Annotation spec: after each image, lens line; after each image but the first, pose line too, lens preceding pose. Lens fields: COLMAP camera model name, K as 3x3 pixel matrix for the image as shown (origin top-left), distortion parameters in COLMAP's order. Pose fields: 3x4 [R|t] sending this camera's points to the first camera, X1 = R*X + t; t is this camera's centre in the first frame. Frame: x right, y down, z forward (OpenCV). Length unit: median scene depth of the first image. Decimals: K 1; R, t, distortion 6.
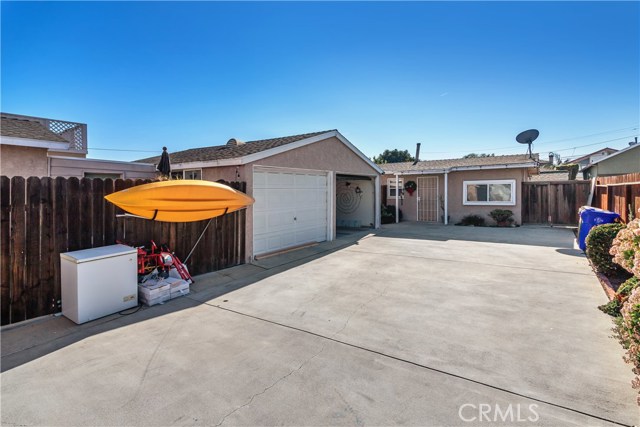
lens RADIAL K [[329.7, 0, 318.2], [0, 329.7, 190.9], [0, 0, 1]] dist [0.001509, 0.000167]
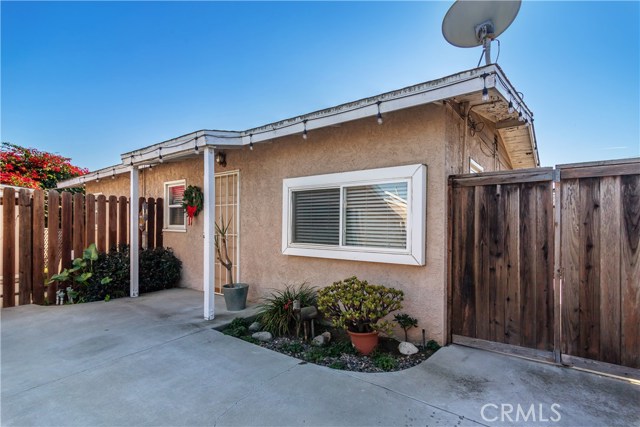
lens RADIAL K [[308.5, 0, 329.4], [0, 308.5, 220.5], [0, 0, 1]] dist [-0.001905, -0.000435]
pose [[0.999566, 0.013382, -0.026225, 0.947811], [-0.013392, 0.999910, -0.000200, 0.017310], [0.026220, 0.000551, 0.999656, 1.352725]]
